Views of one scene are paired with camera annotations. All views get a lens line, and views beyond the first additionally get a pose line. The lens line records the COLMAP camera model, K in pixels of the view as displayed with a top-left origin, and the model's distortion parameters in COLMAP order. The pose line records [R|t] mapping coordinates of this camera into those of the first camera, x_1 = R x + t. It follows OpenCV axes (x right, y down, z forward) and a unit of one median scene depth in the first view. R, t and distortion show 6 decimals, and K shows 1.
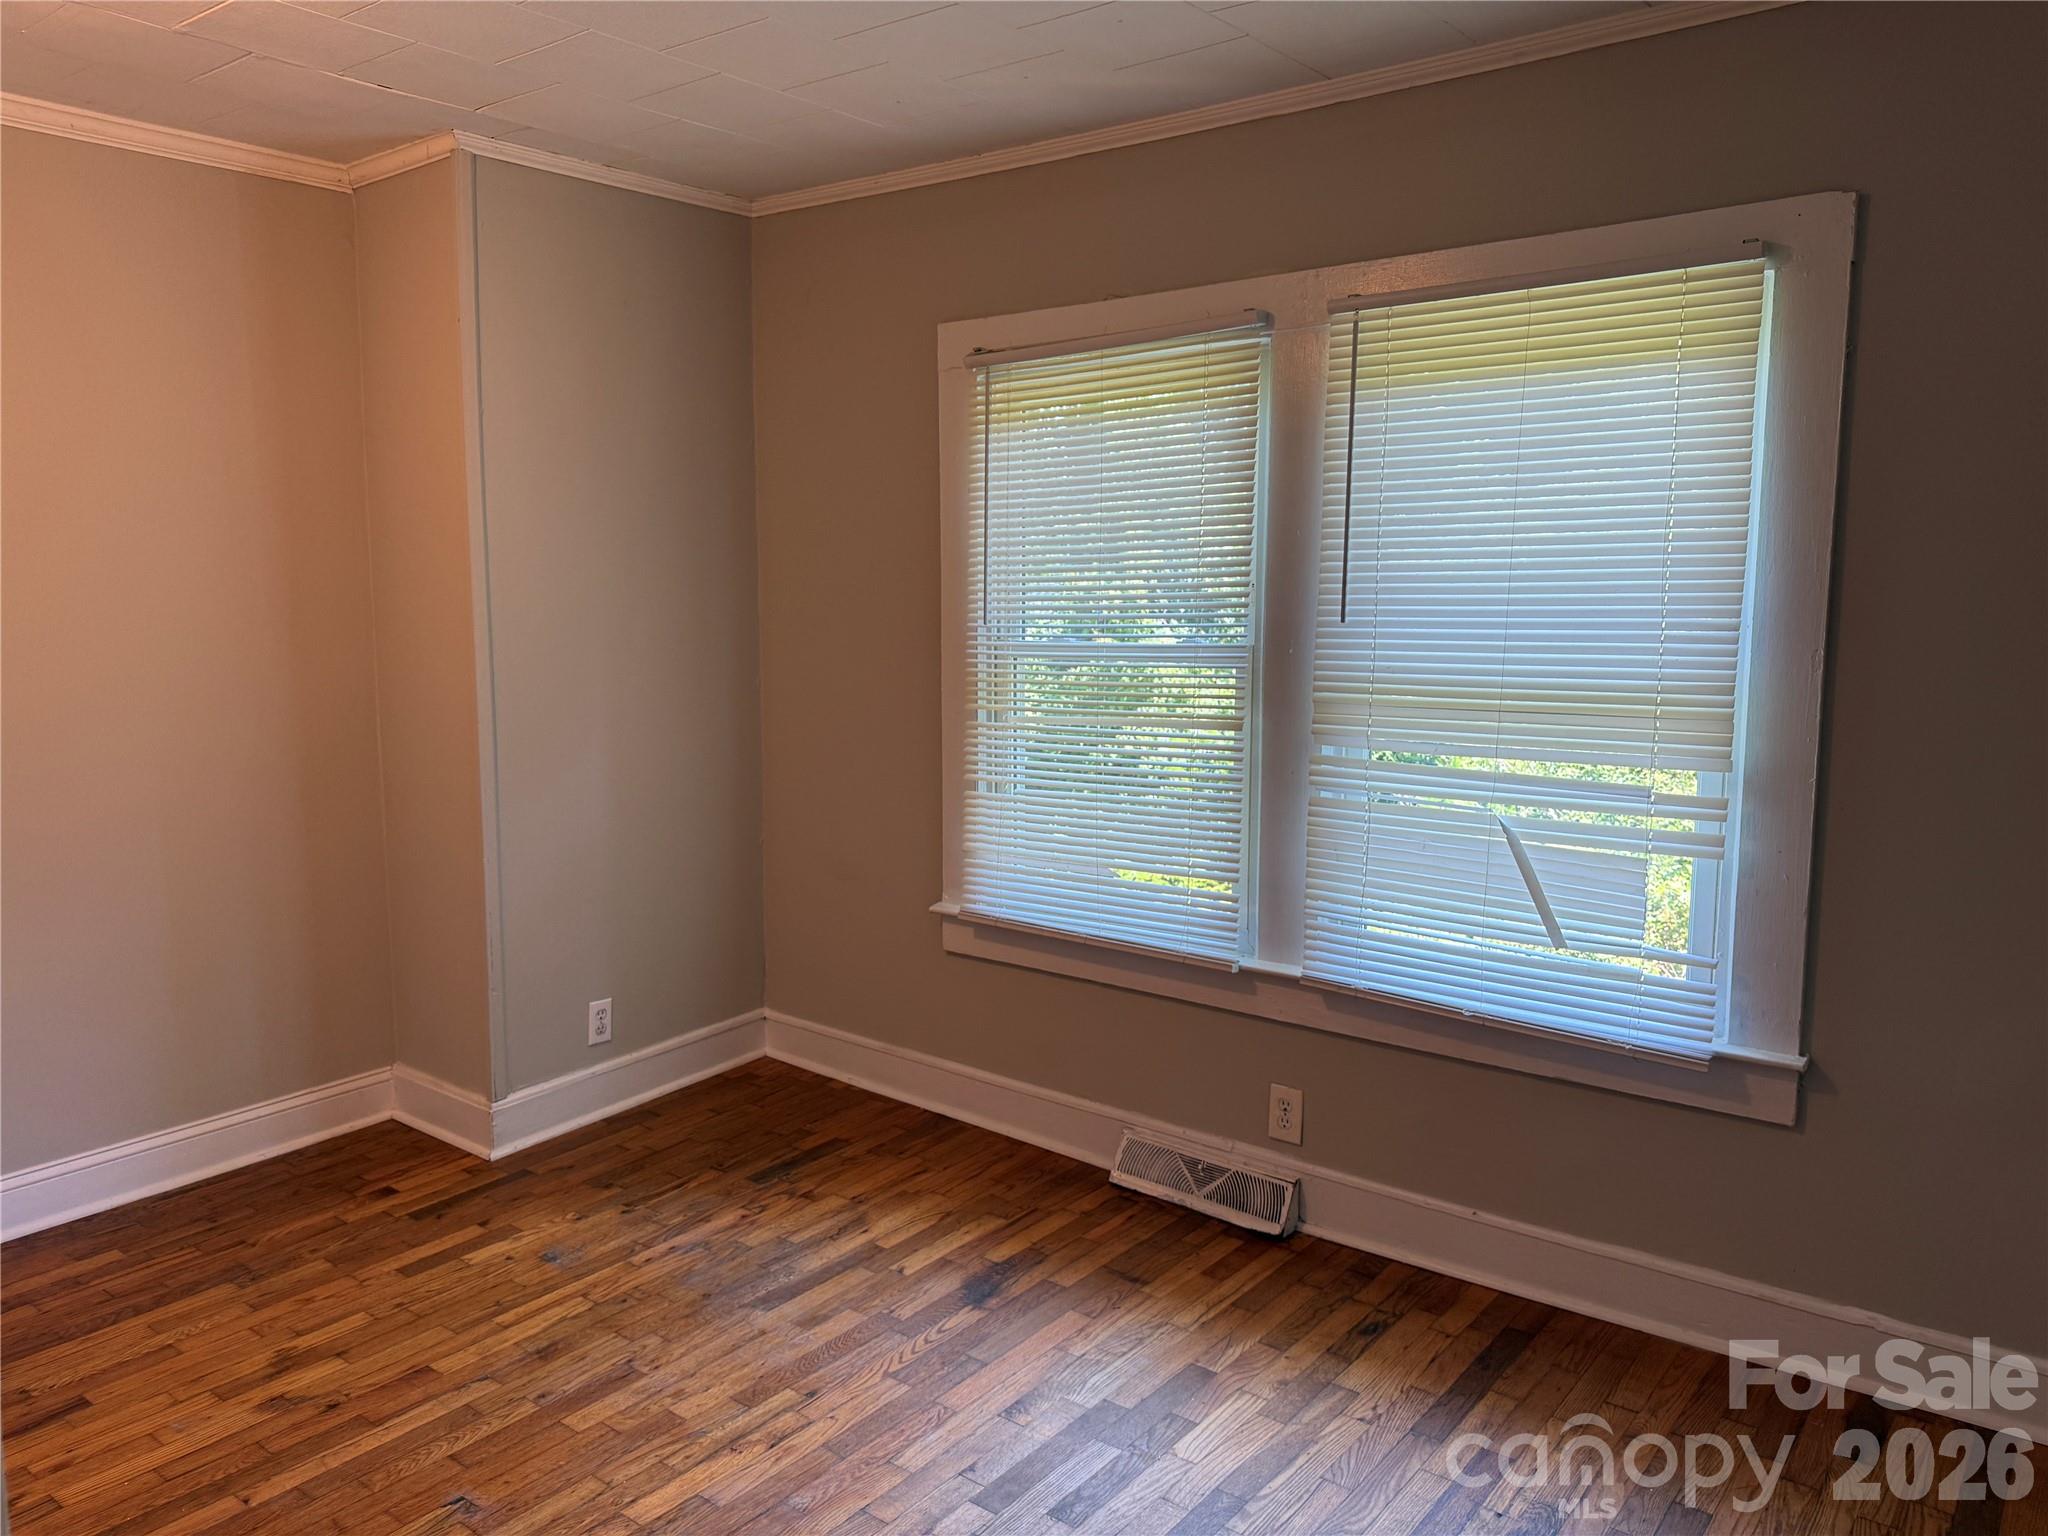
lens RADIAL K [[1443.2, 0, 1028.4], [0, 1443.2, 755.8], [0, 0, 1]] dist [0.010222, -0.011309]
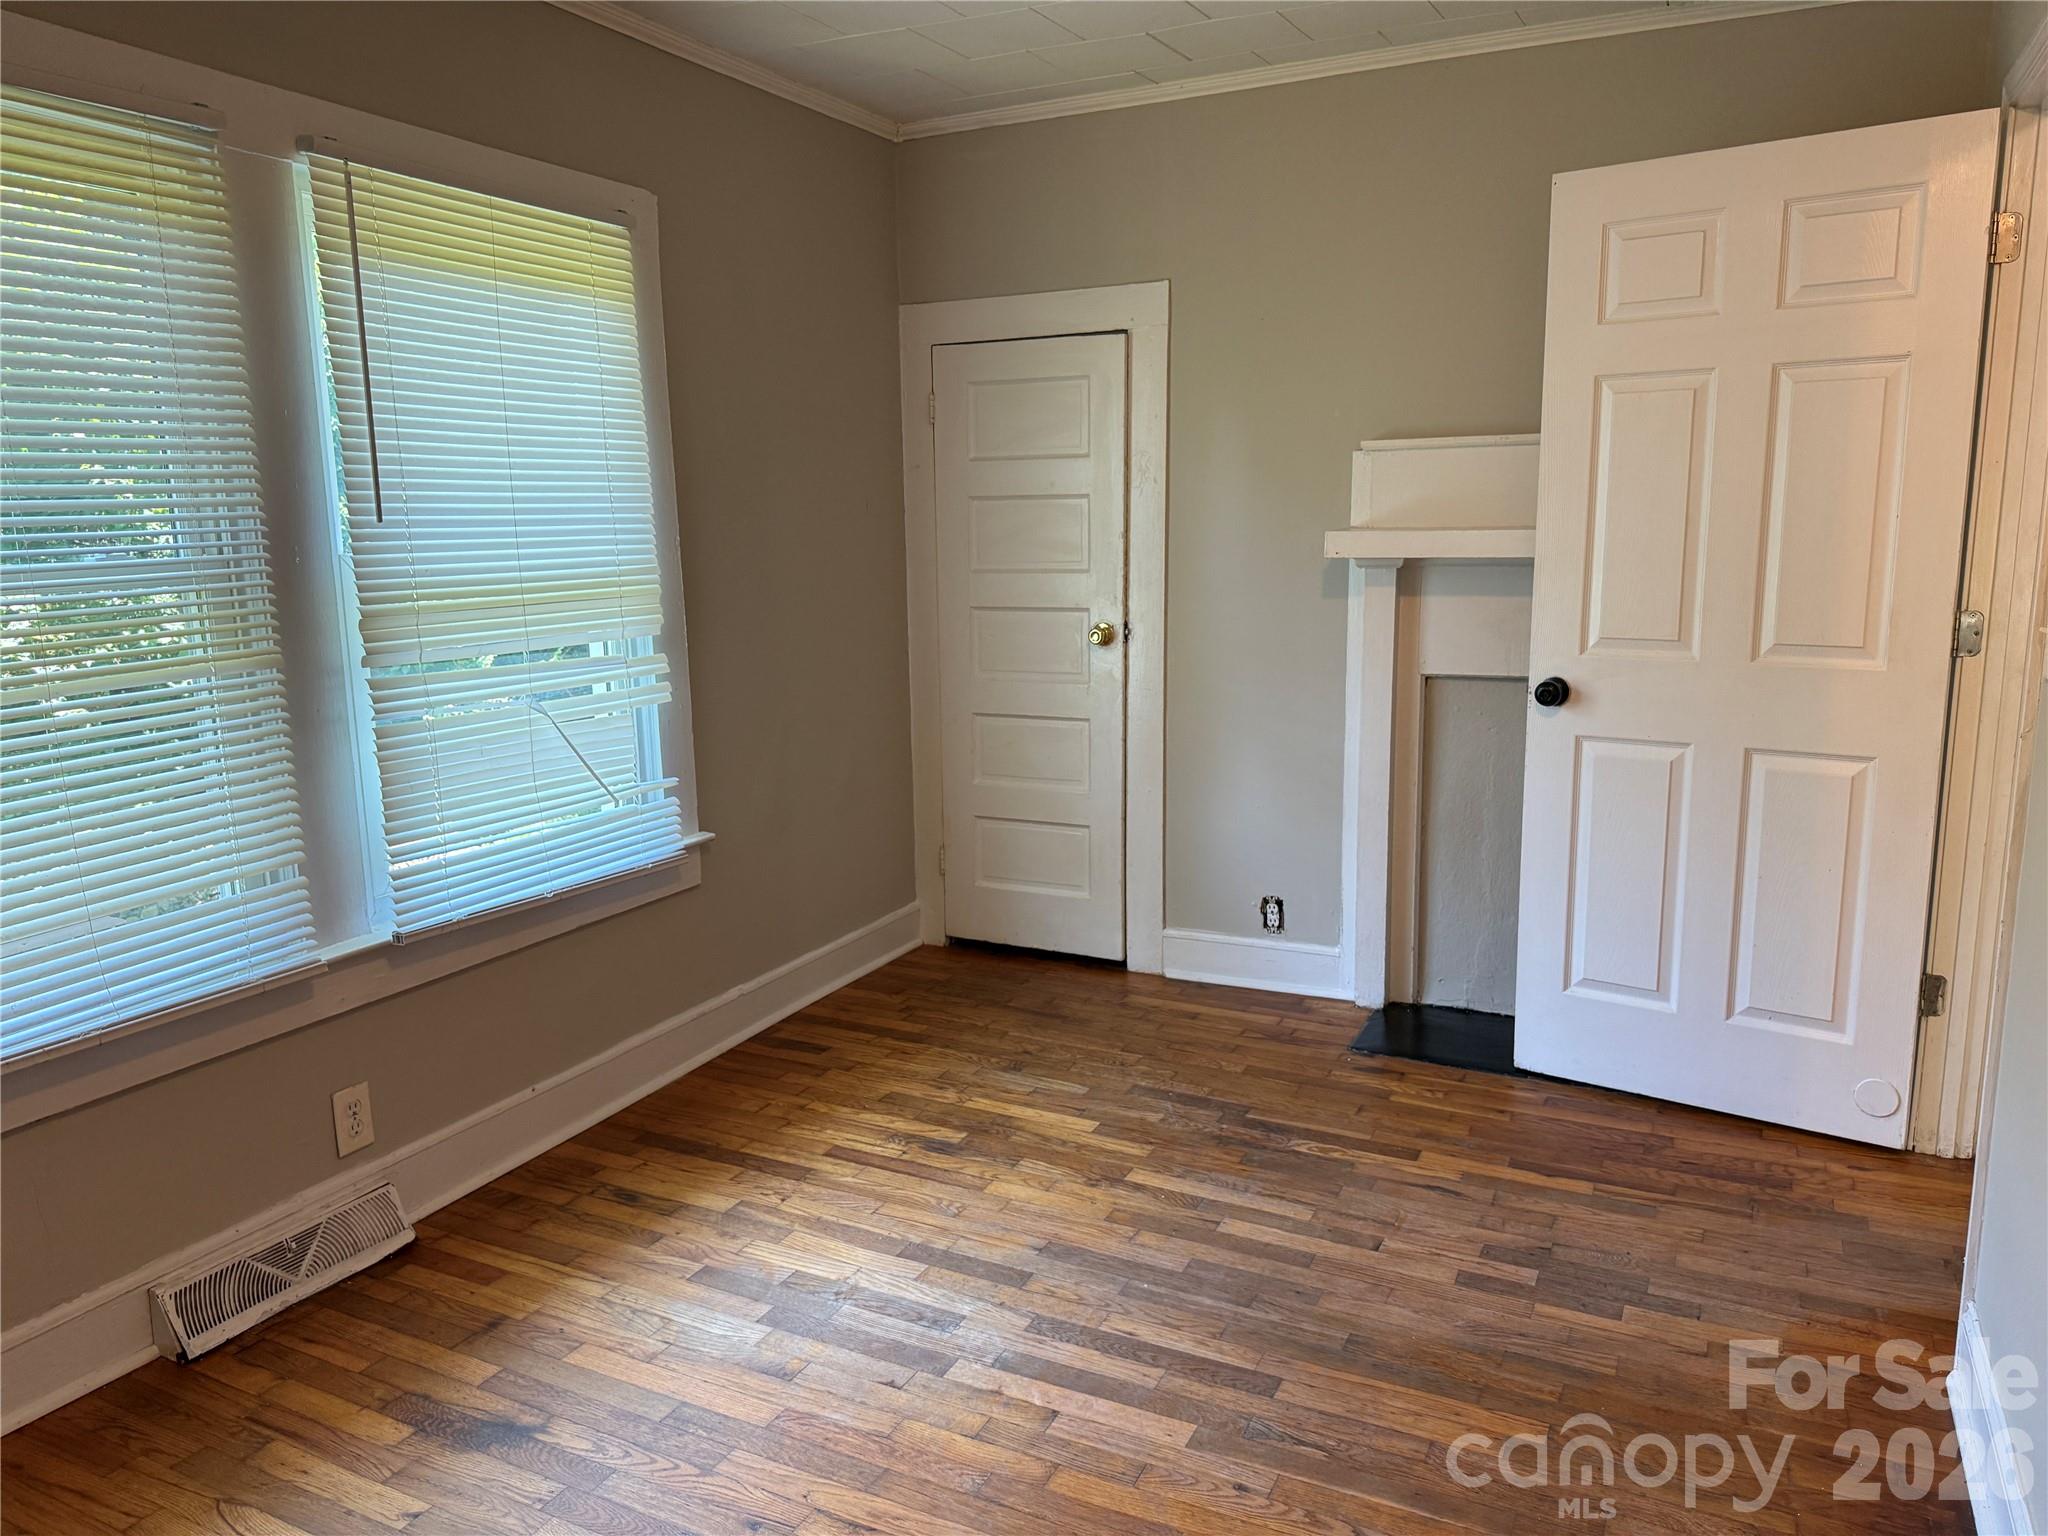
lens RADIAL K [[1443.2, 0, 1029.2], [0, 1443.2, 777.4], [0, 0, 1]] dist [0.010222, -0.011309]
pose [[-0.214559, -0.171190, 0.961592, -0.727550], [0.120953, 0.972285, 0.200082, -0.069452], [-0.969193, 0.159237, -0.187906, 0.801918]]
